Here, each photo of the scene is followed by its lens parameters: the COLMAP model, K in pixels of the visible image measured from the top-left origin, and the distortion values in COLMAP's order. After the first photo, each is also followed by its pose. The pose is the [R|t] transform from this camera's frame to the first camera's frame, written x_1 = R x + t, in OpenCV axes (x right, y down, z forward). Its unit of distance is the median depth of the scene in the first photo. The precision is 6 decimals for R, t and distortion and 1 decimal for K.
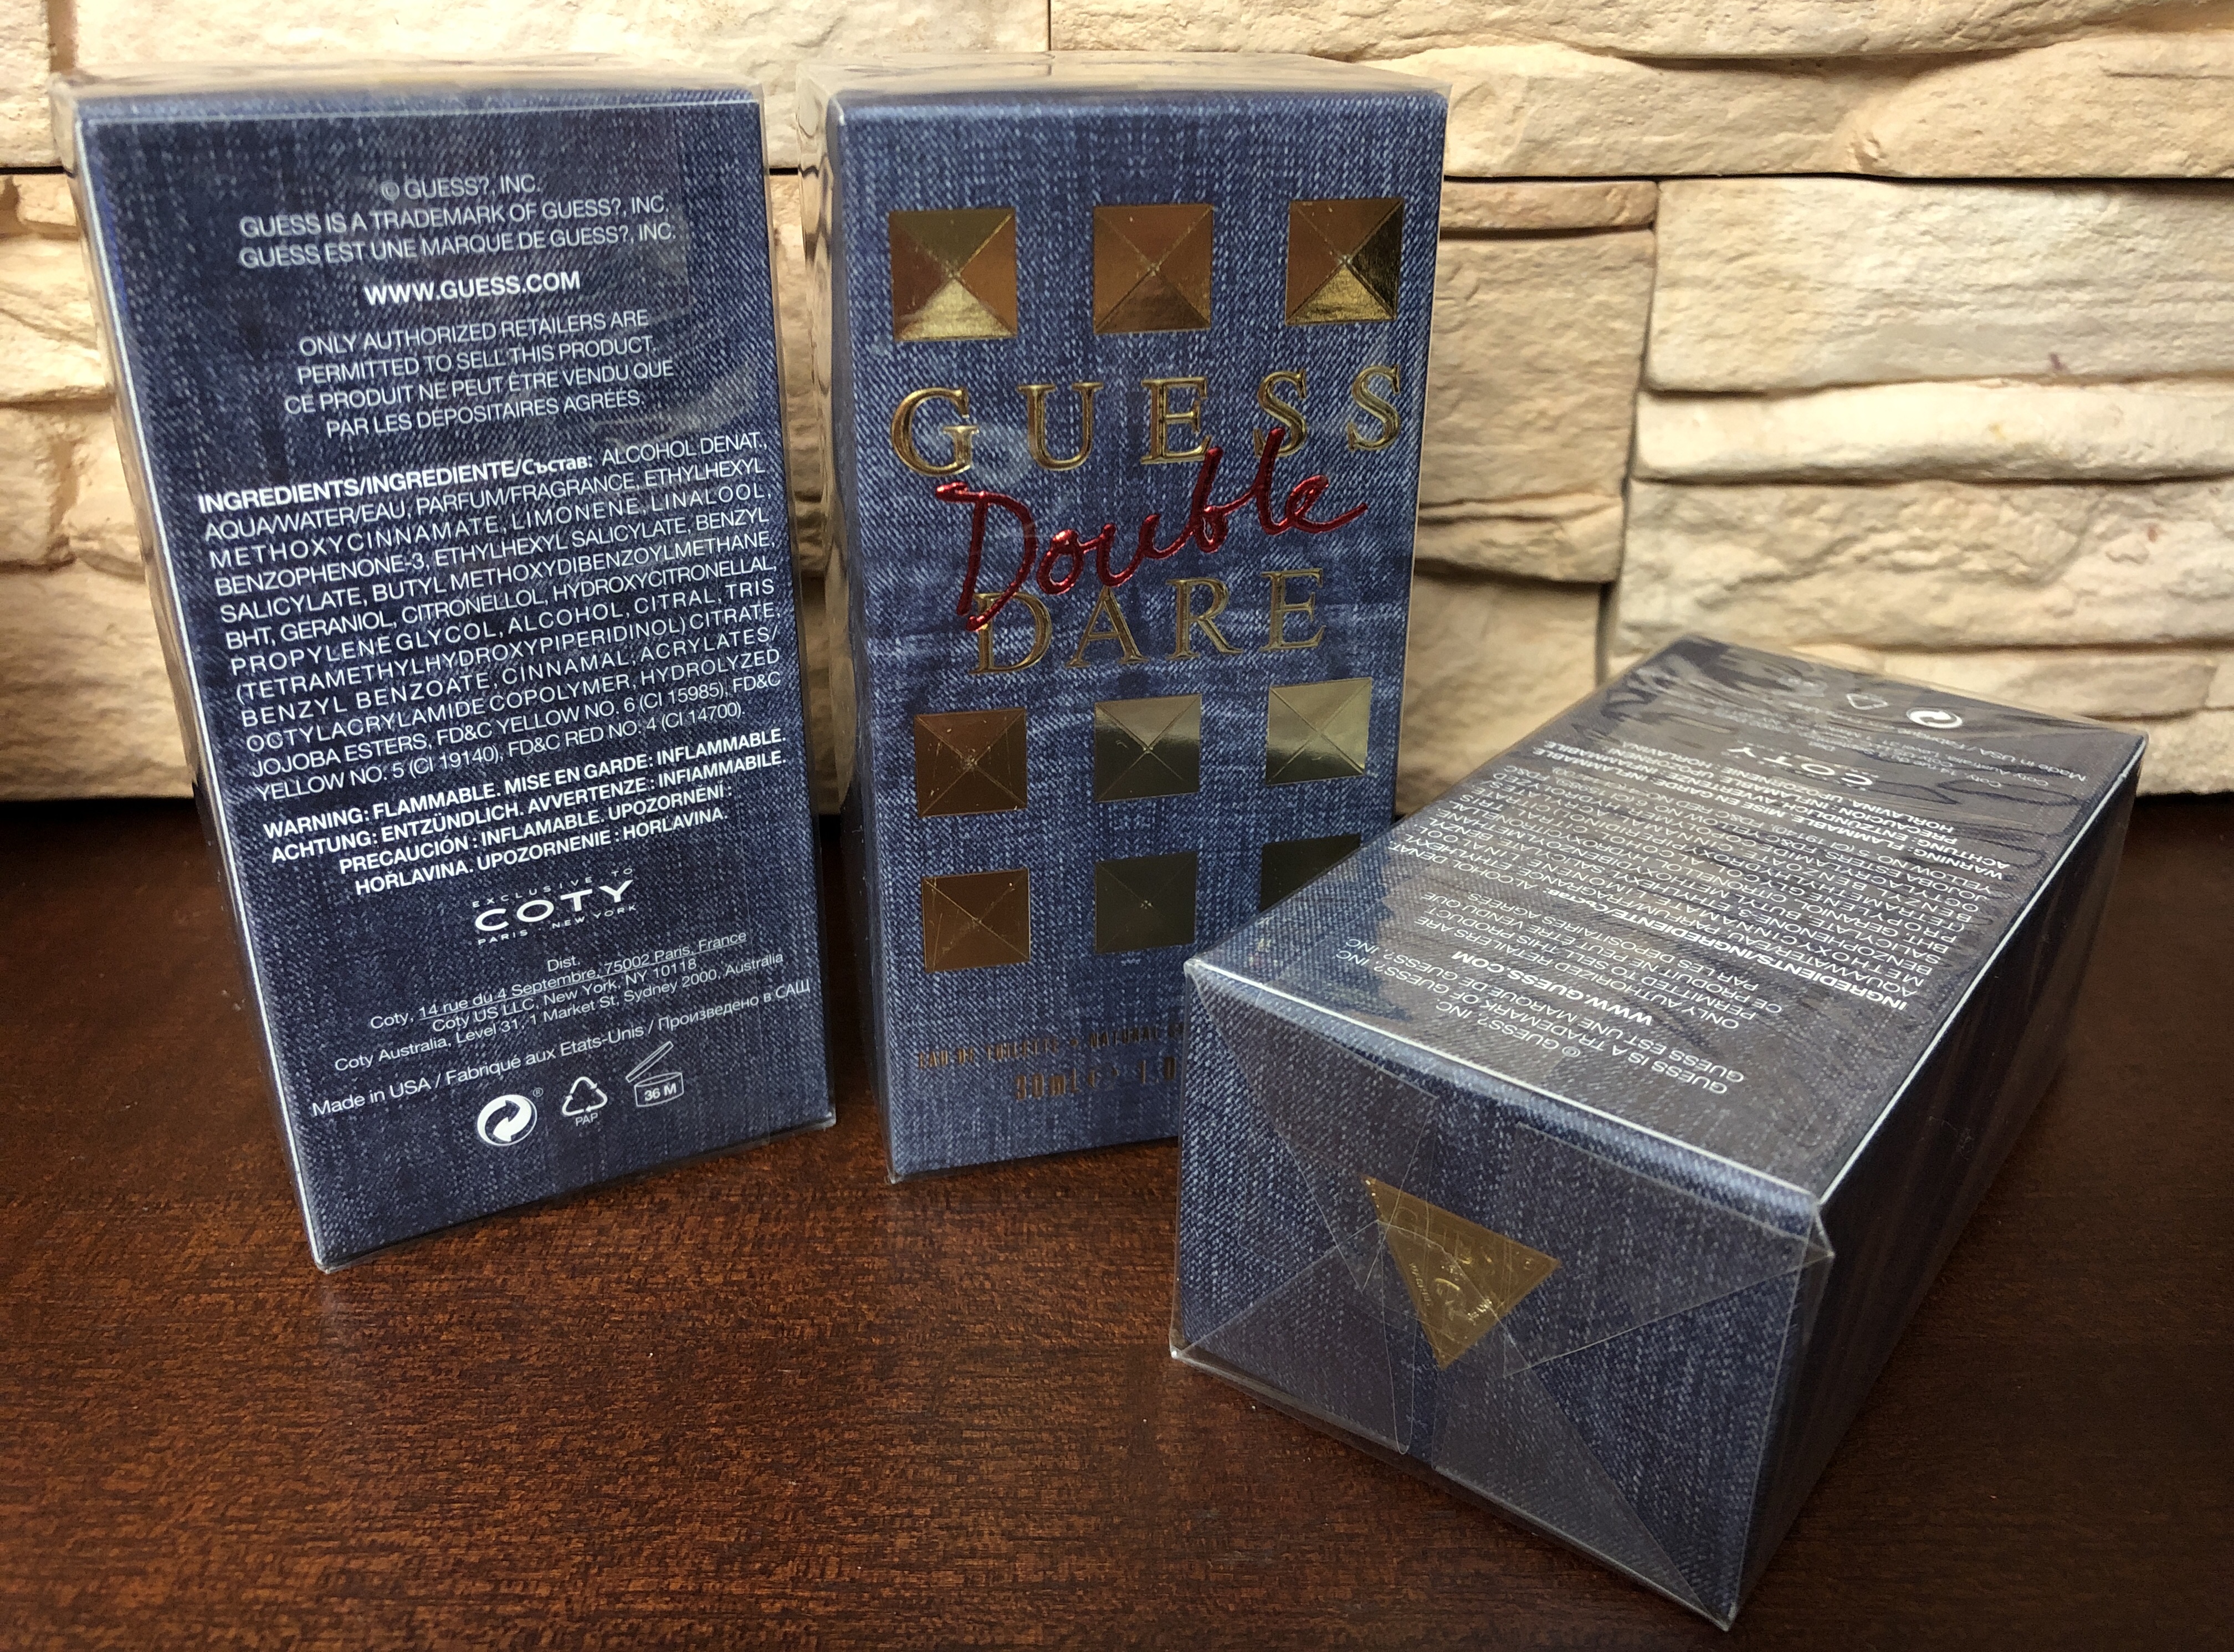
lens RADIAL K [[1854.6, 0, 1103.9], [0, 1854.6, 816.3], [0, 0, 1]] dist [0.016385, -0.016134]
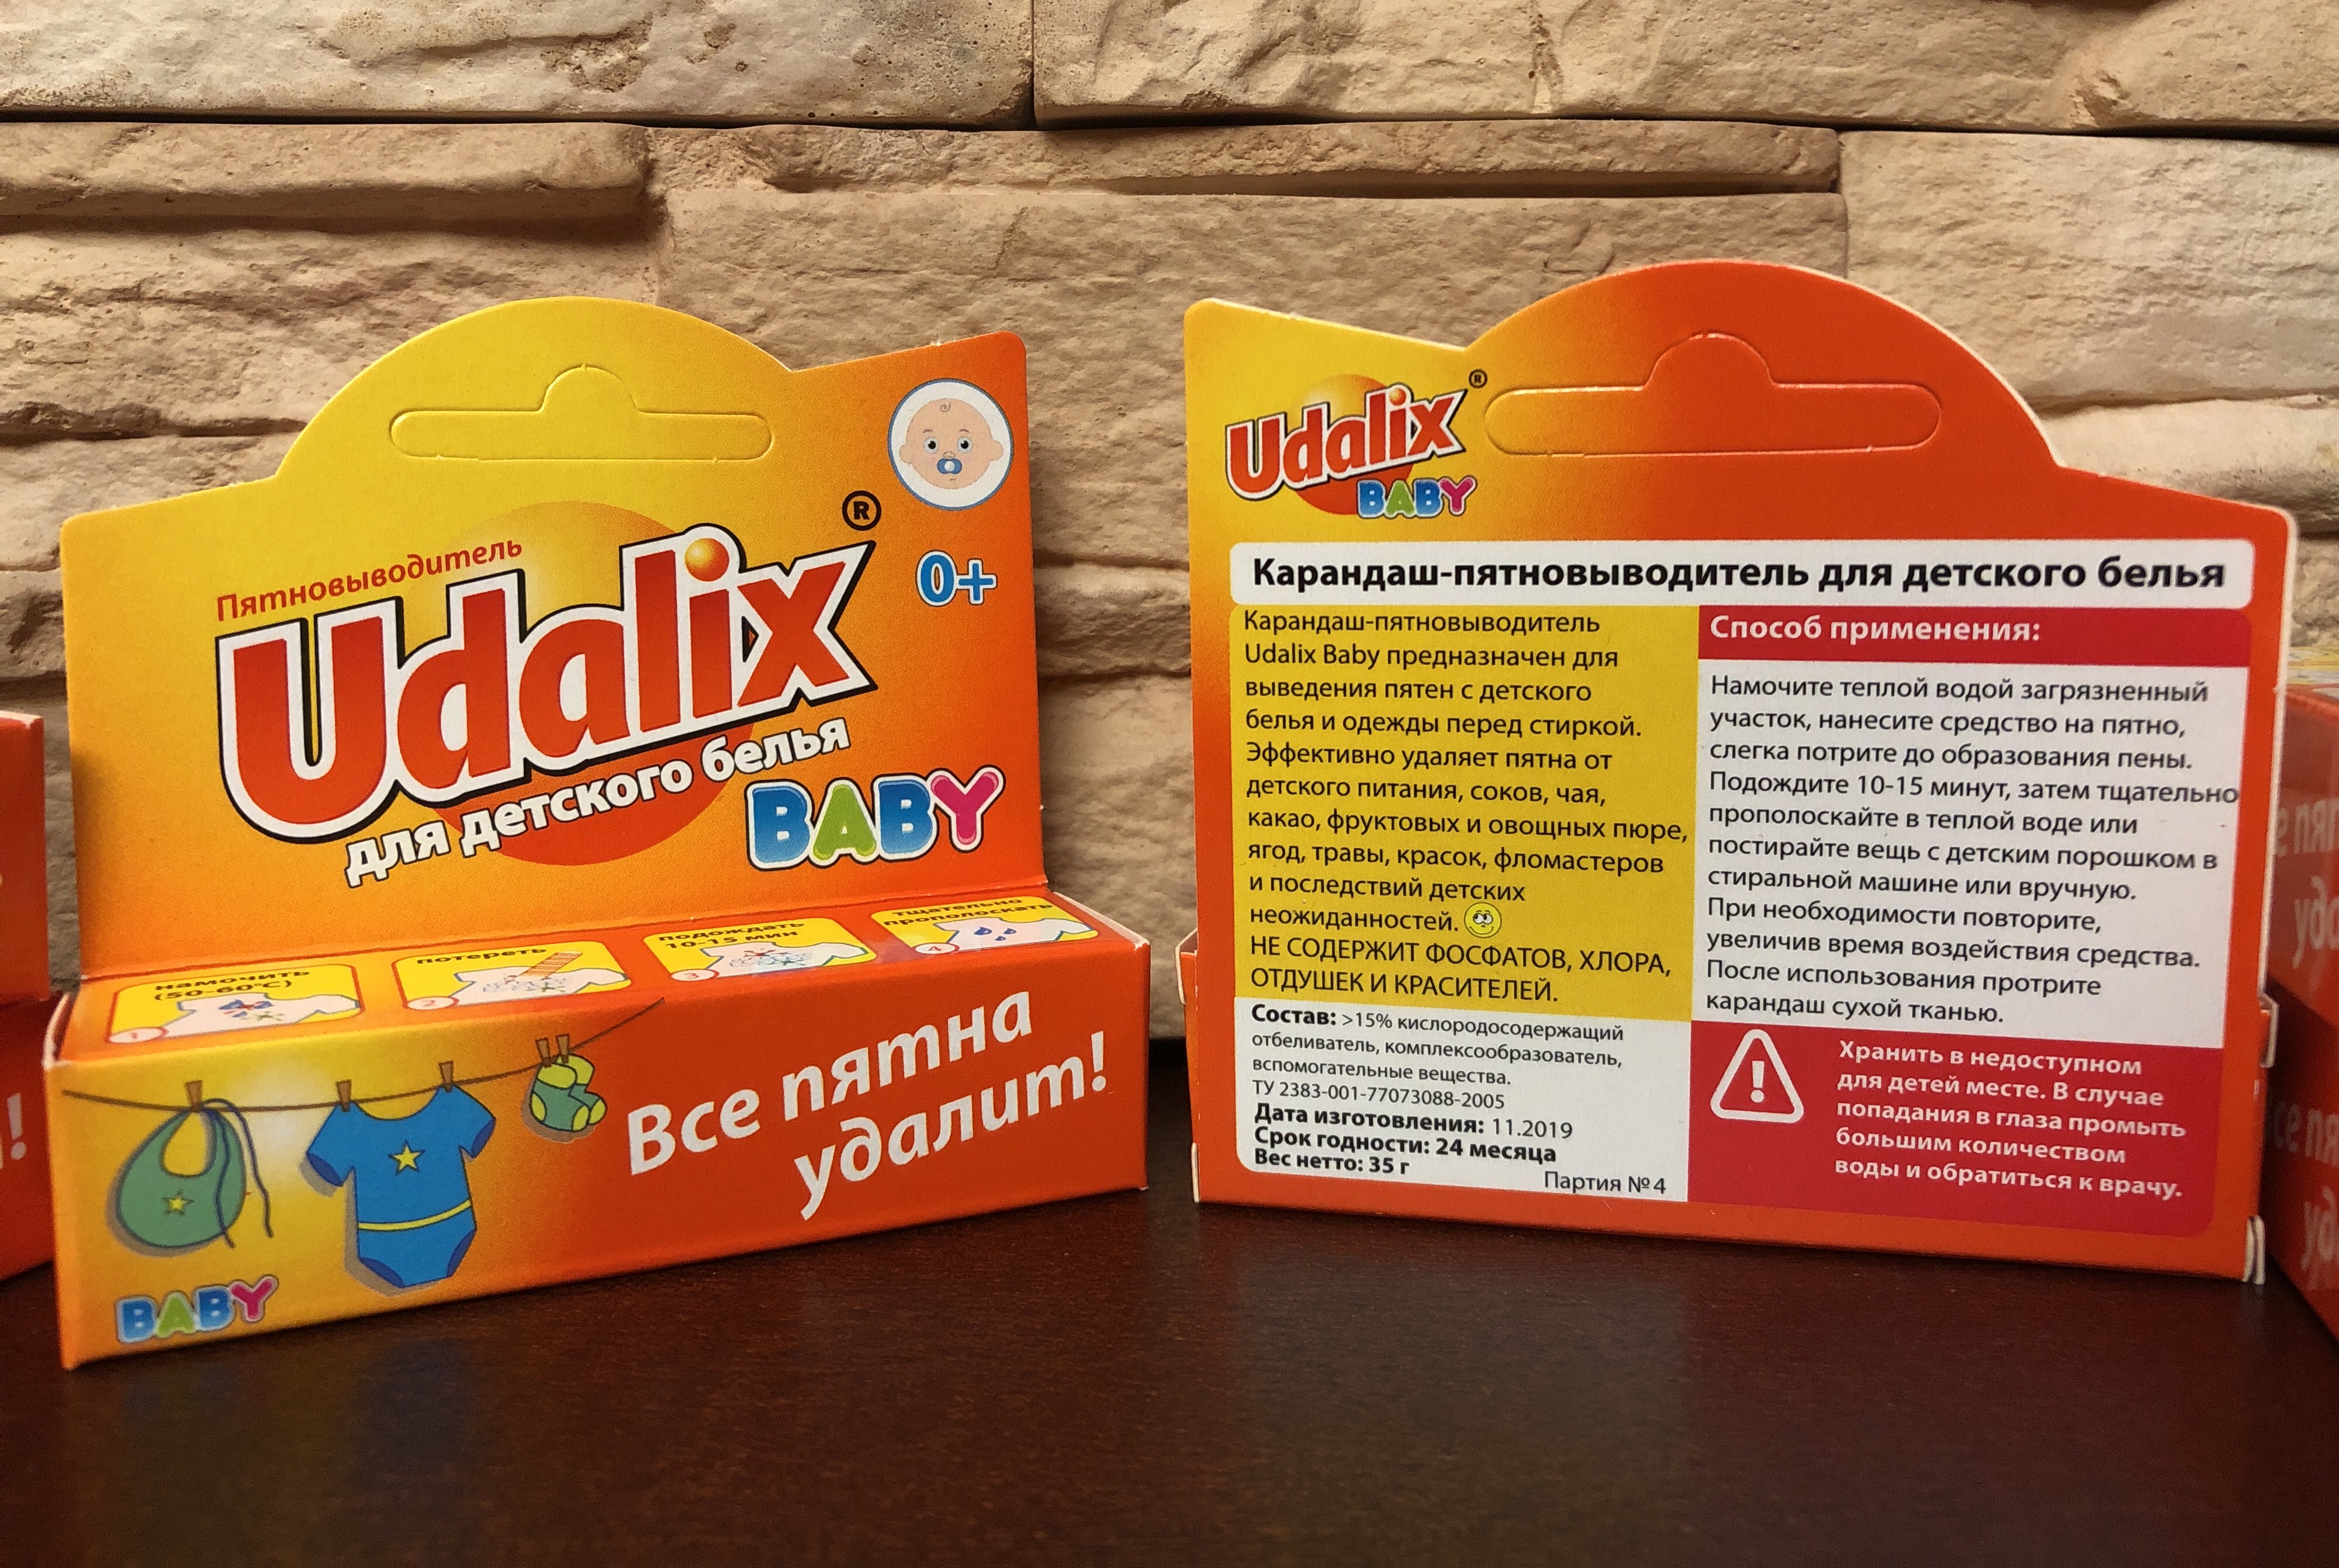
lens RADIAL K [[2022.1, 0, 1180.8], [0, 2022.1, 644.1], [0, 0, 1]] dist [-0.017539, 0.054501]
pose [[0.999234, -0.009450, 0.037974, -0.002843], [0.021840, 0.939875, -0.340819, 0.130341], [-0.032470, 0.341387, 0.939362, 0.304560]]
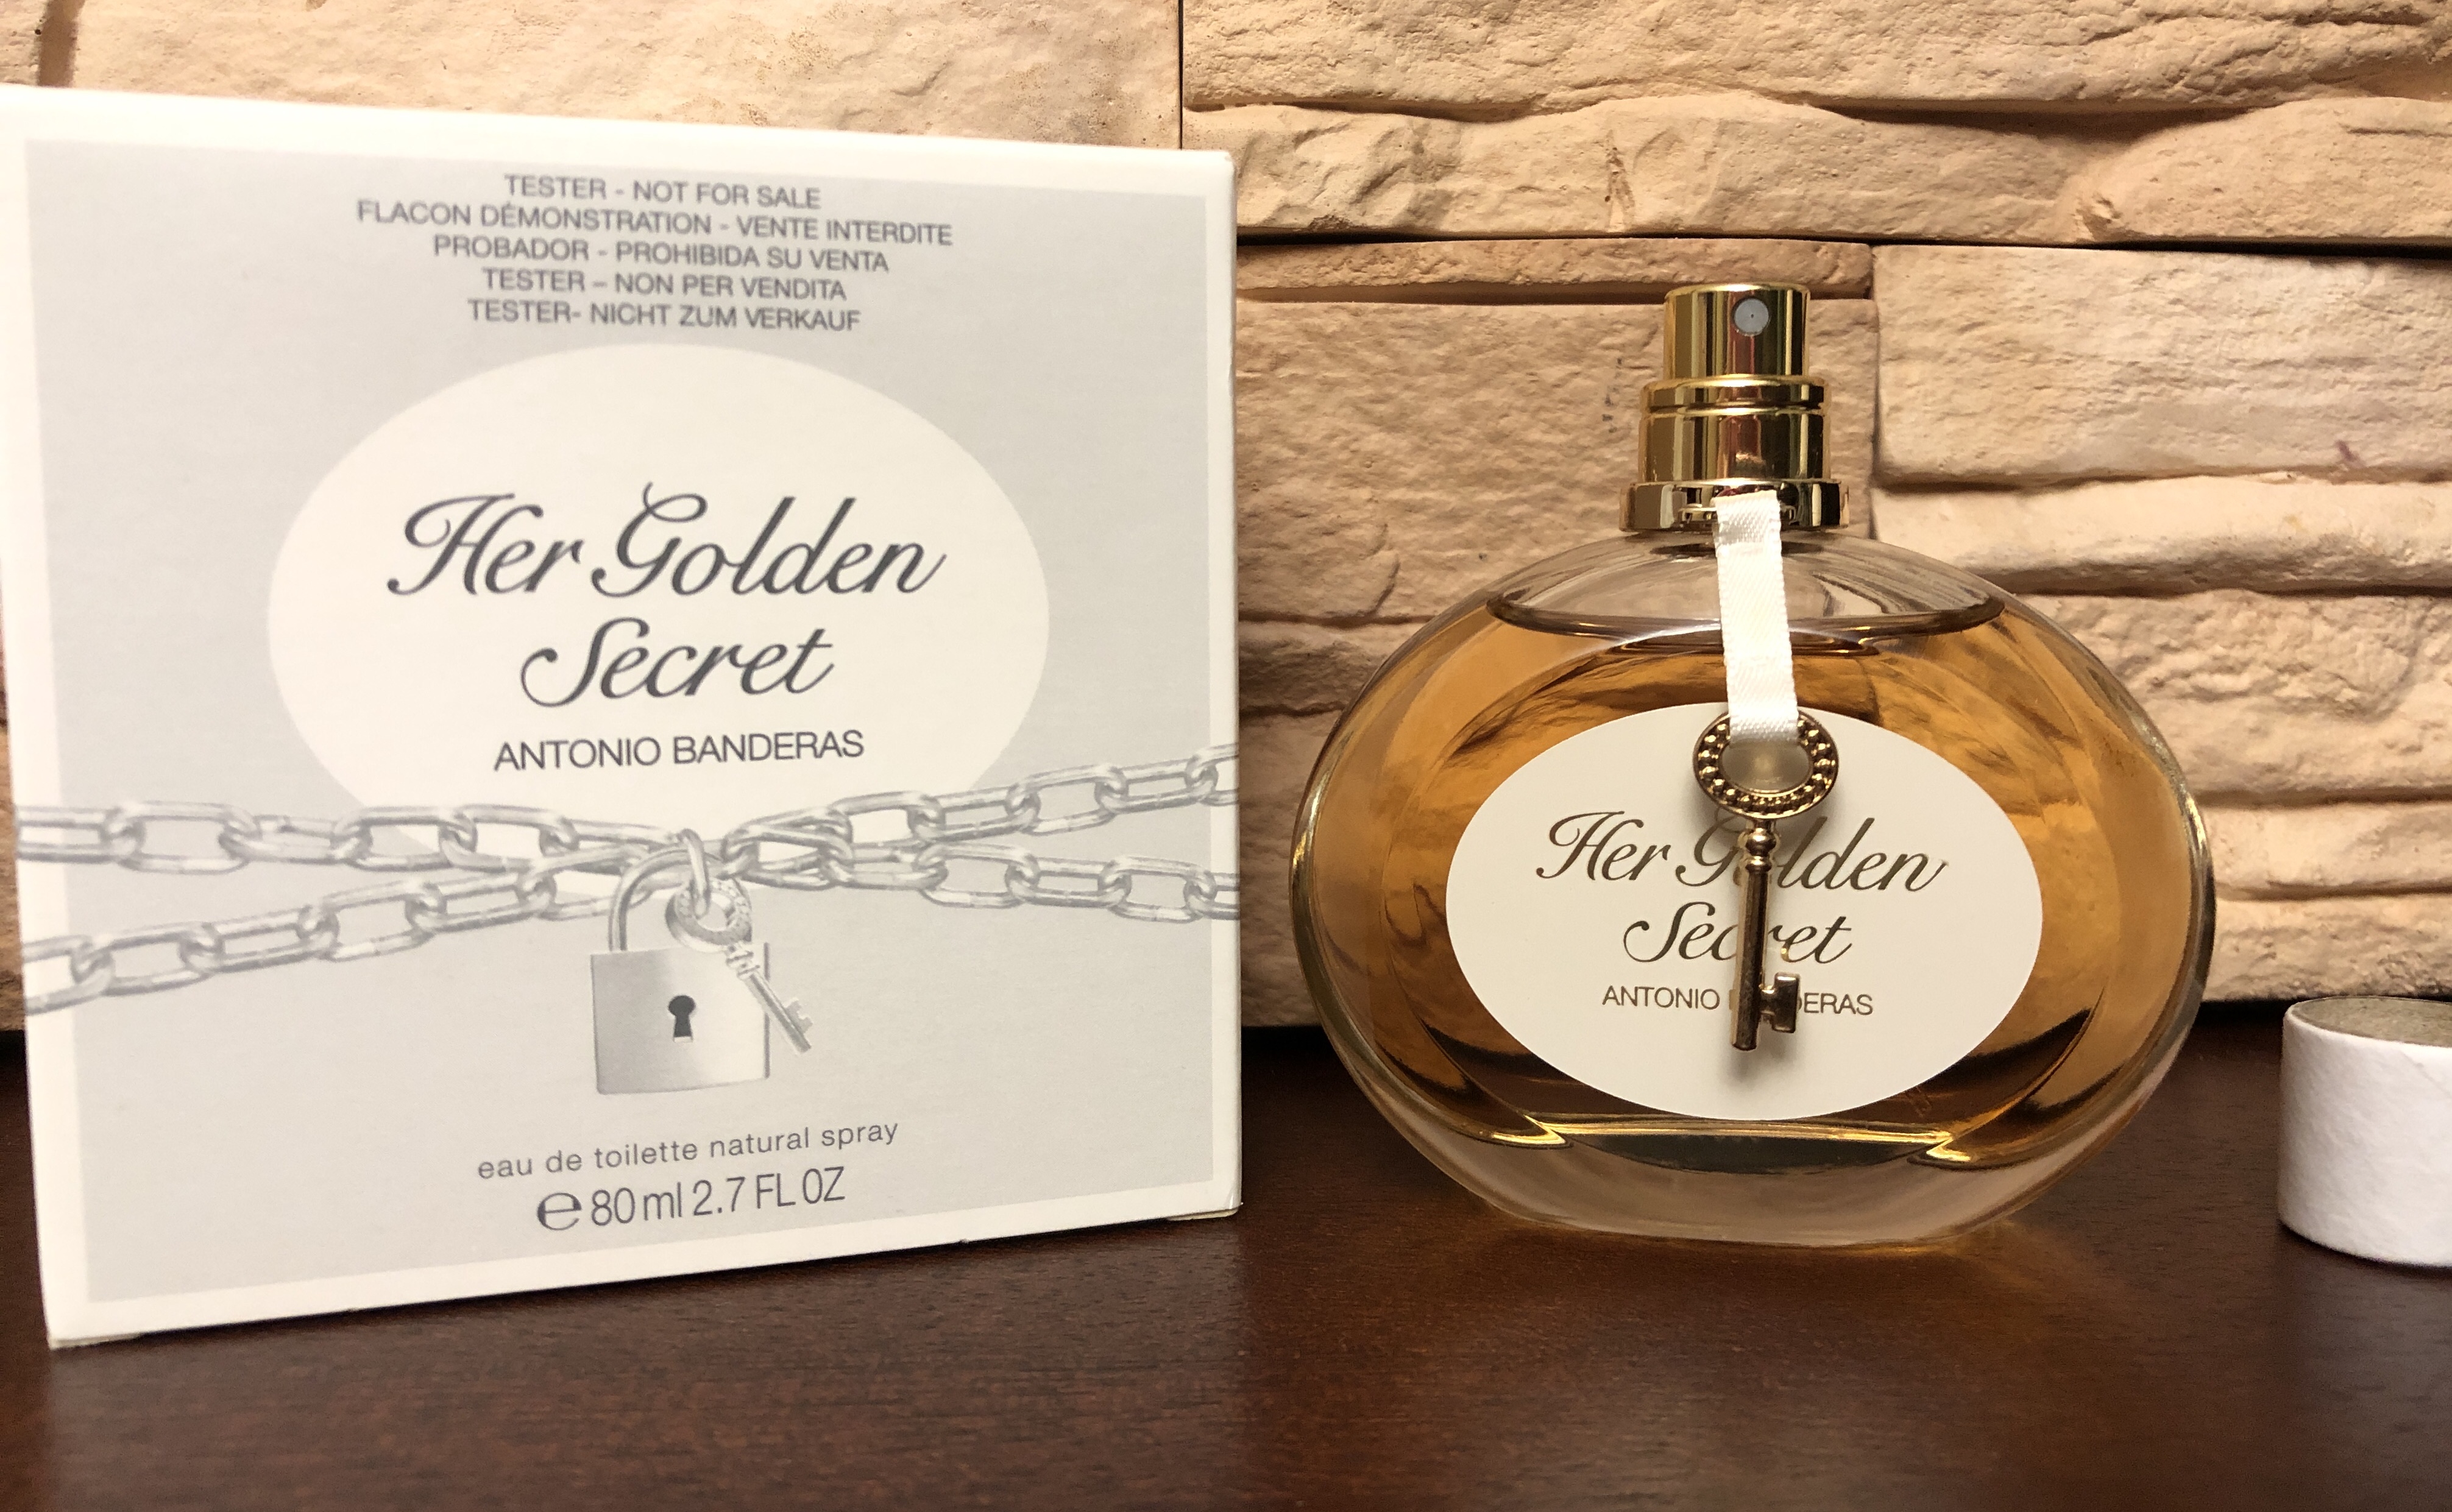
lens RADIAL K [[2081.2, 0, 1227.5], [0, 2081.2, 699.0], [0, 0, 1]] dist [-0.003208, 0.018289]
pose [[0.999315, -0.009428, 0.035787, -0.043675], [0.021212, 0.938322, -0.345113, 0.194087], [-0.030326, 0.345635, 0.937879, 0.157234]]
